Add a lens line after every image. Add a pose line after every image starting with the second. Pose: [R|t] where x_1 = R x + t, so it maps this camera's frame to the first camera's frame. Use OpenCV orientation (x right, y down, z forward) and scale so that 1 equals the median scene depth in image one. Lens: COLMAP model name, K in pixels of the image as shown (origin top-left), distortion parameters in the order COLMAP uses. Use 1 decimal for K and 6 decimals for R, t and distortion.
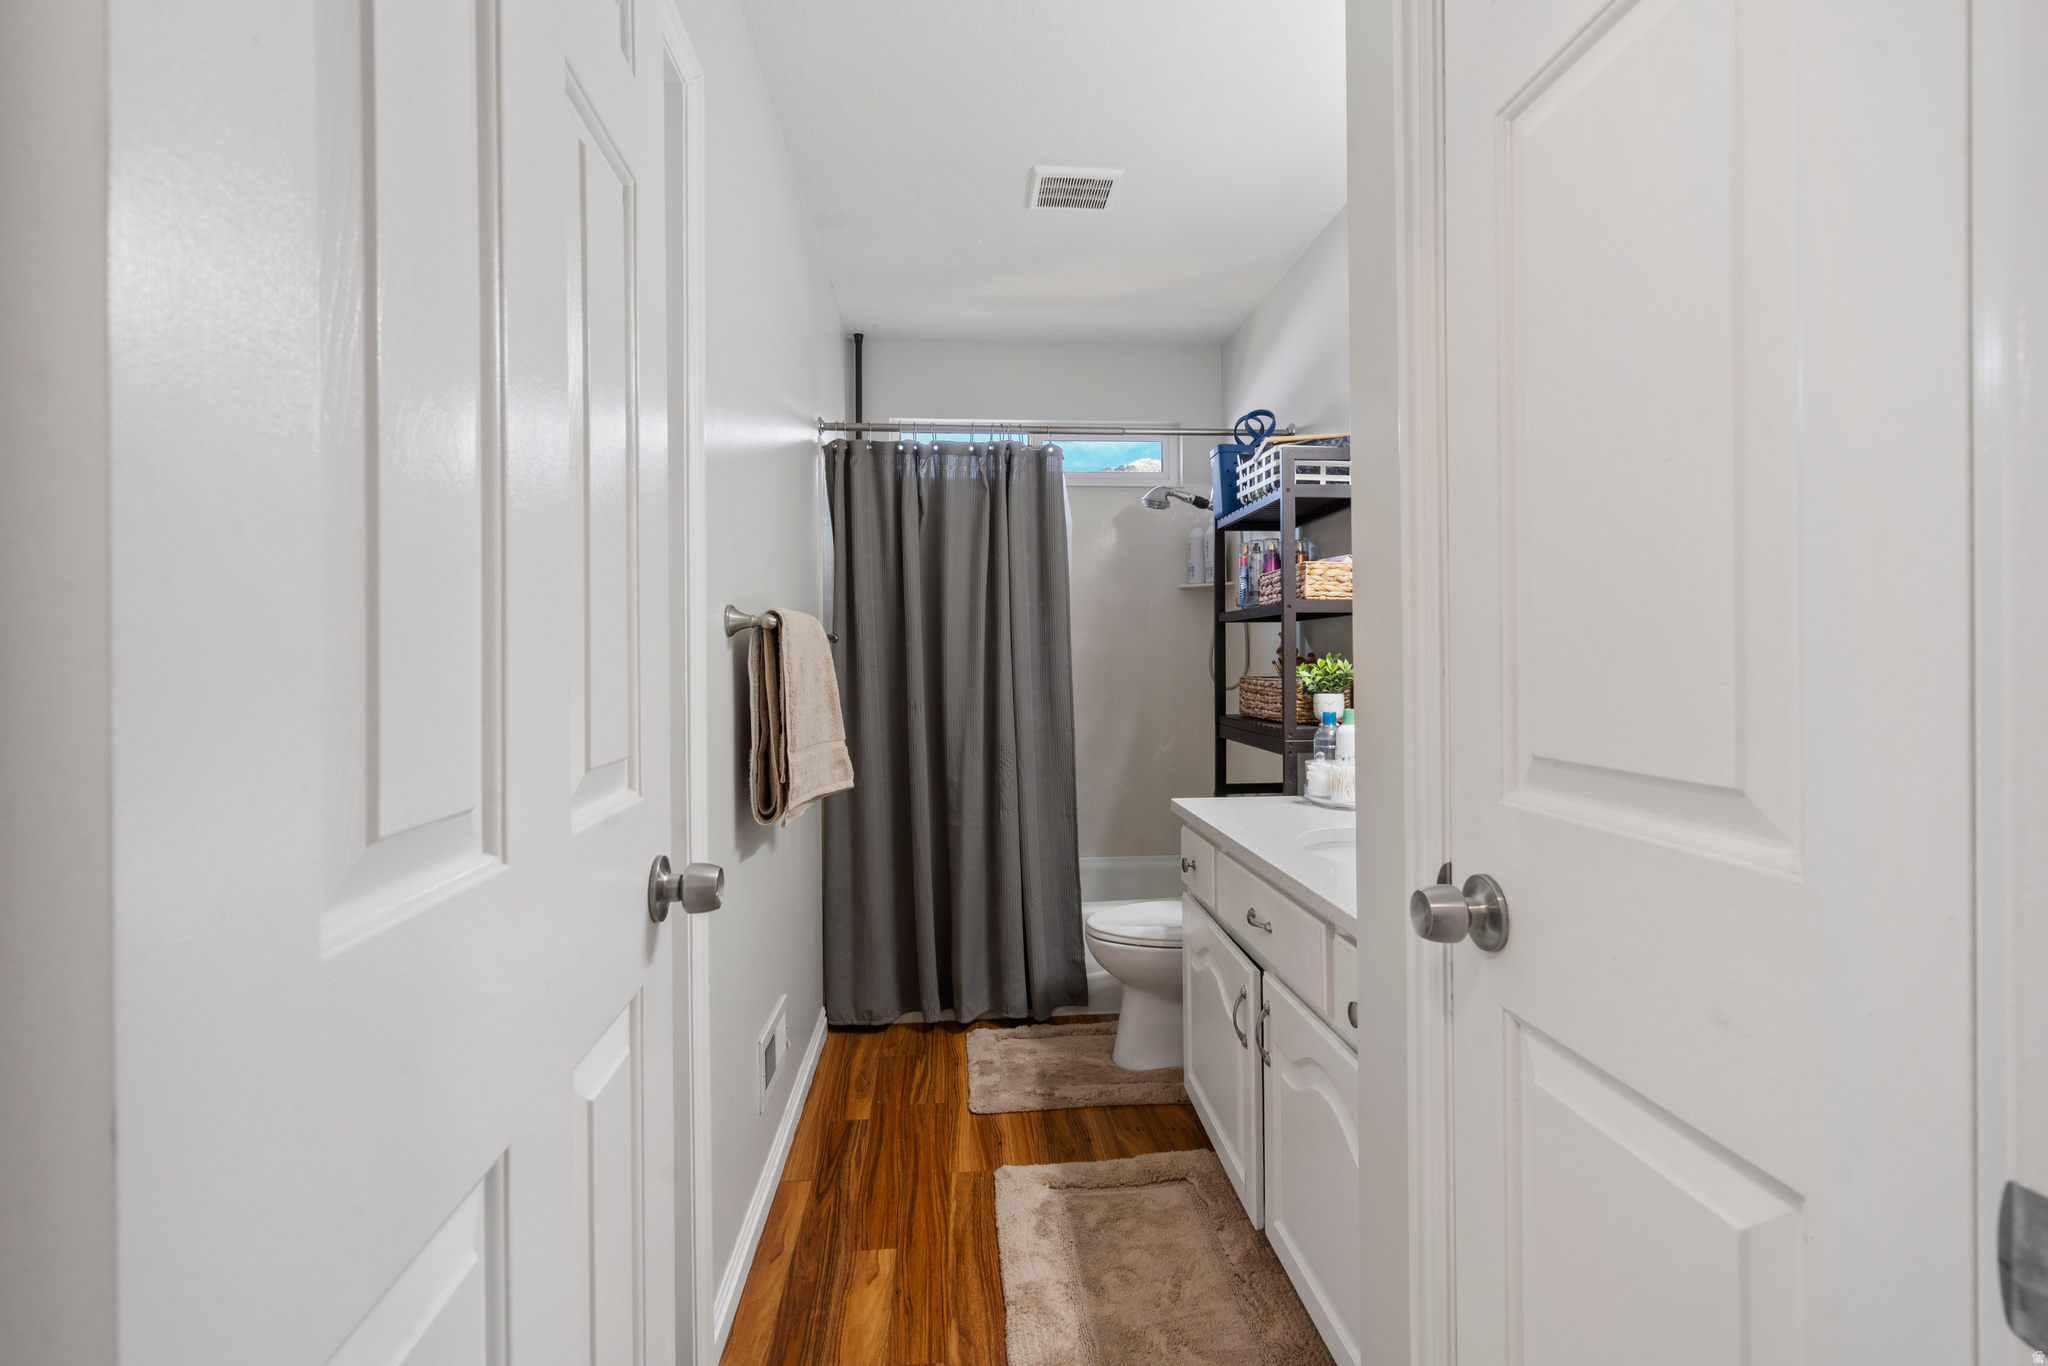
lens RADIAL K [[926.9, 0, 1024.0], [0, 926.9, 683.0], [0, 0, 1]] dist [0.001000, 0.000245]
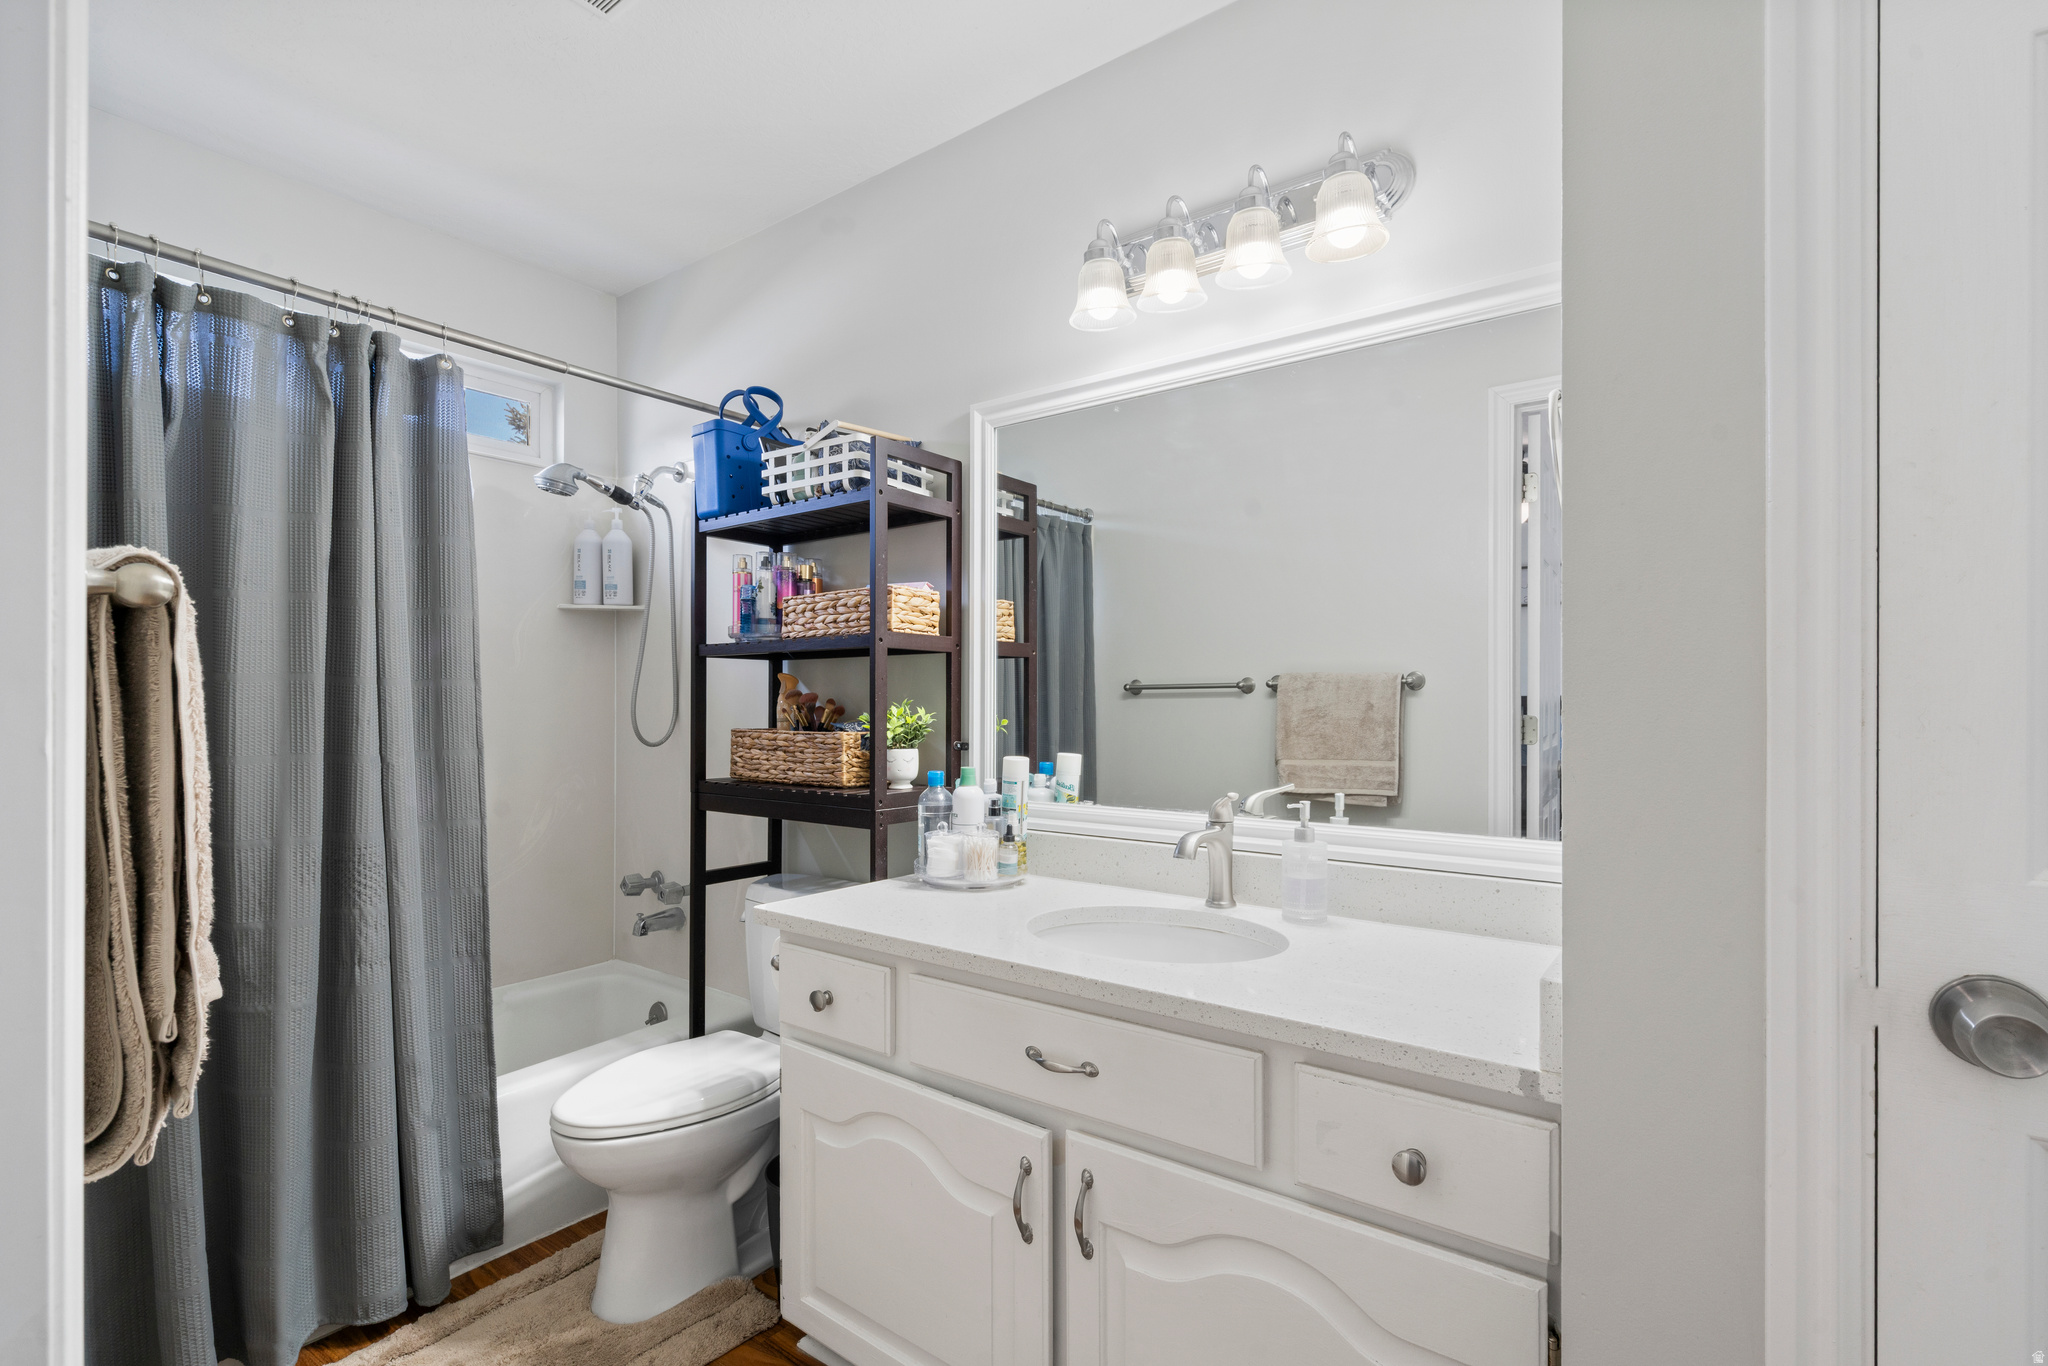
lens RADIAL K [[936.3, 0, 1022.6], [0, 936.3, 713.9], [0, 0, 1]] dist [0.001645, 0.000425]
pose [[0.664466, -0.000973, 0.747318, -0.186427], [0.015070, 0.999813, -0.012098, -0.006004], [-0.747167, 0.019301, 0.664356, 0.308105]]
